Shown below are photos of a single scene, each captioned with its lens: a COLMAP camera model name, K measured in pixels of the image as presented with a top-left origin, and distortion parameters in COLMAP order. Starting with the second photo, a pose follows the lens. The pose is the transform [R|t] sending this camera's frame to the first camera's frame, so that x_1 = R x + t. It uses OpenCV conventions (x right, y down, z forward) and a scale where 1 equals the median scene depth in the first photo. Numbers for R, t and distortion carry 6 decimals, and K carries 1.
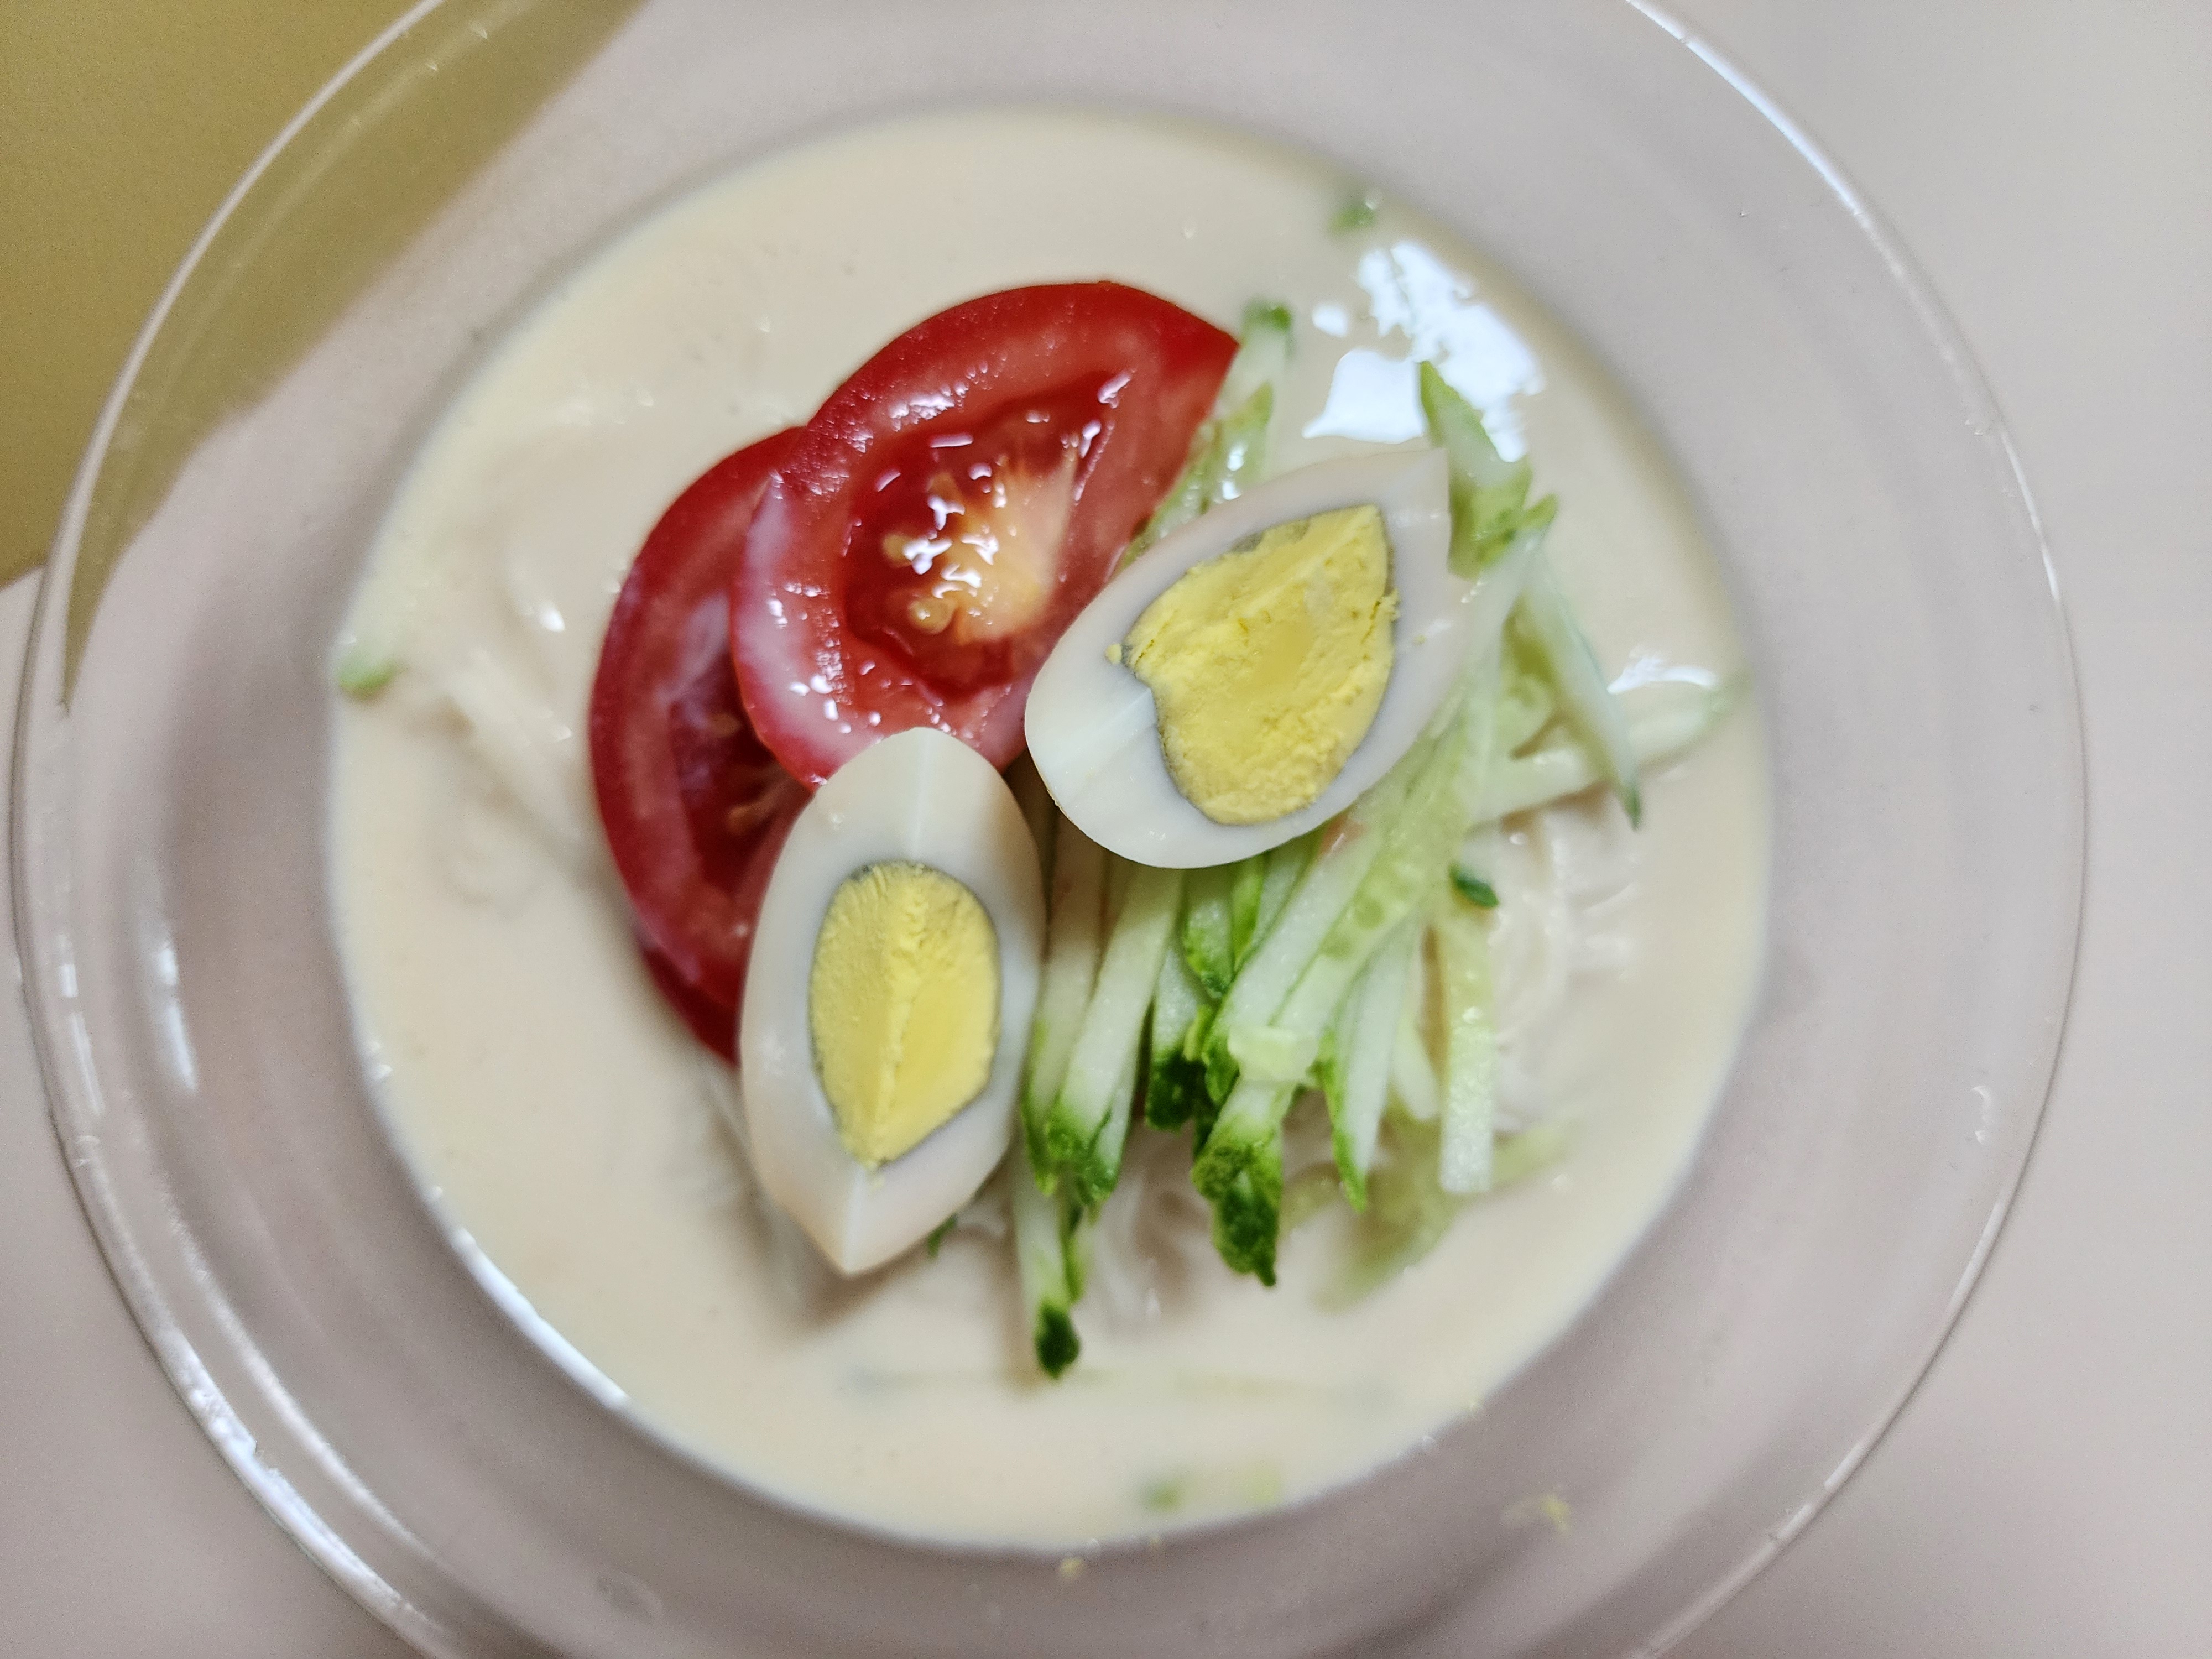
lens RADIAL K [[1724.6, 0, 1057.0], [0, 1724.6, 839.6], [0, 0, 1]] dist [0.094944, -0.268185]
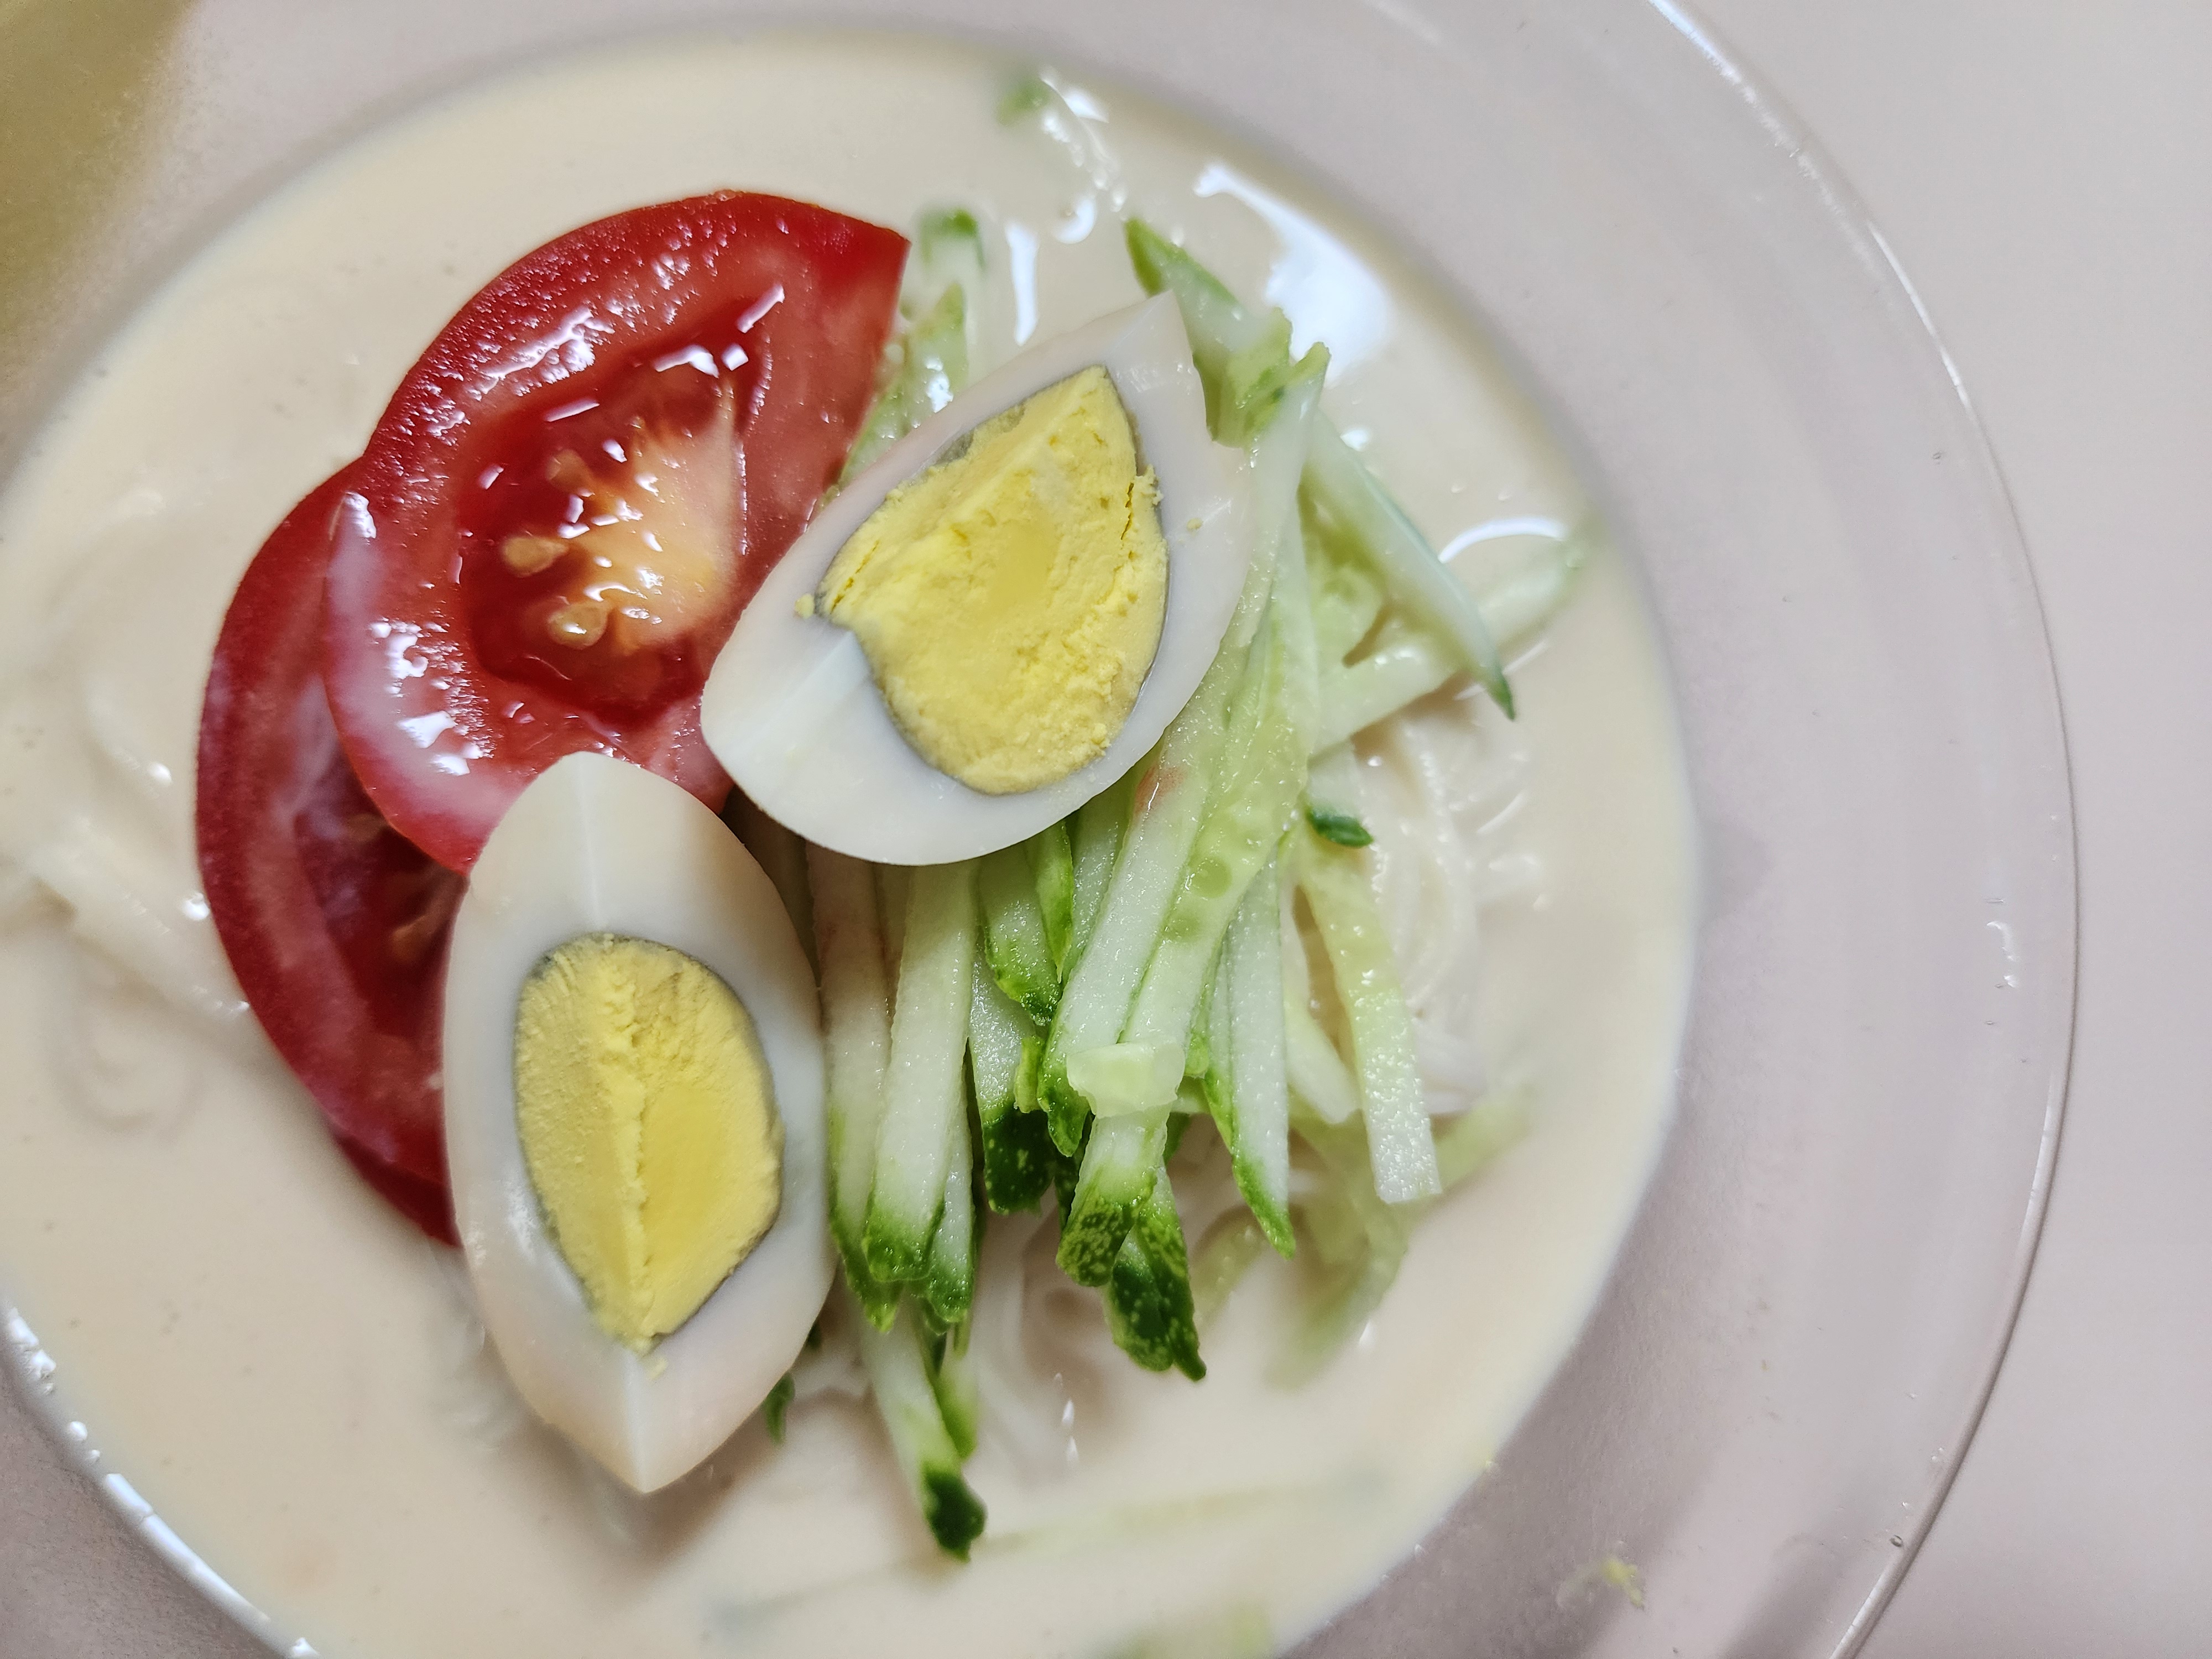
lens RADIAL K [[1683.6, 0, 1064.8], [0, 1683.6, 831.1], [0, 0, 1]] dist [-0.020345, -0.005256]
pose [[0.974109, -0.215199, 0.069285, 0.066039], [0.220012, 0.972872, -0.071519, 0.061487], [-0.052015, 0.084911, 0.995030, 0.241627]]
